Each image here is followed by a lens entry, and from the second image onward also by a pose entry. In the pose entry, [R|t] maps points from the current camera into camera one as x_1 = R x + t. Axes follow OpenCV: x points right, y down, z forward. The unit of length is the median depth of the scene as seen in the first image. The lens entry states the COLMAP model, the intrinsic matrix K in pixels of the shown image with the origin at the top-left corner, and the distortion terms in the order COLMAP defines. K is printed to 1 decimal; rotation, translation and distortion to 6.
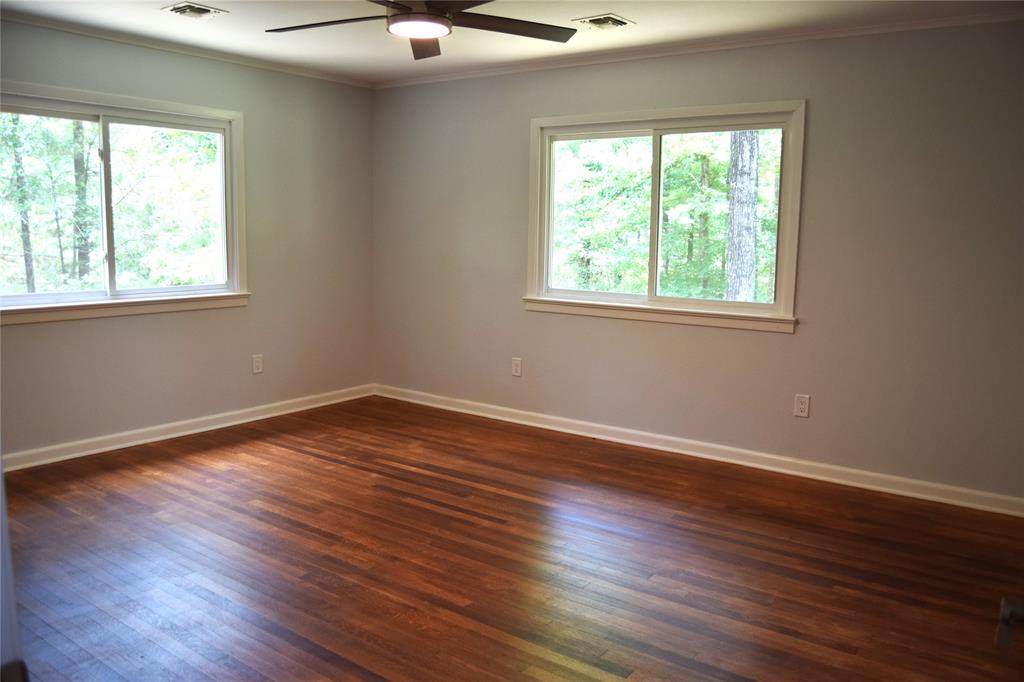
lens RADIAL K [[797.8, 0, 512.2], [0, 797.8, 347.3], [0, 0, 1]] dist [-0.094017, 0.029907]
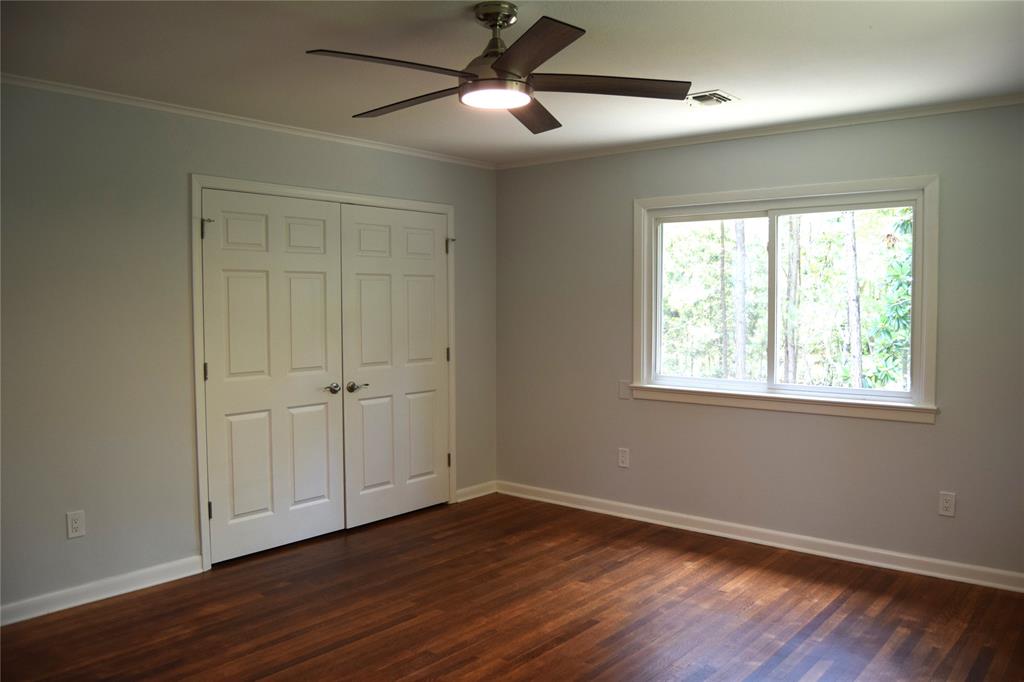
lens RADIAL K [[797.8, 0, 504.8], [0, 797.8, 345.0], [0, 0, 1]] dist [-0.094017, 0.029907]
pose [[-0.068623, 0.036559, -0.996973, 0.503088], [-0.141819, 0.988822, 0.046022, -0.119041], [0.987511, 0.144548, -0.062671, 0.718577]]
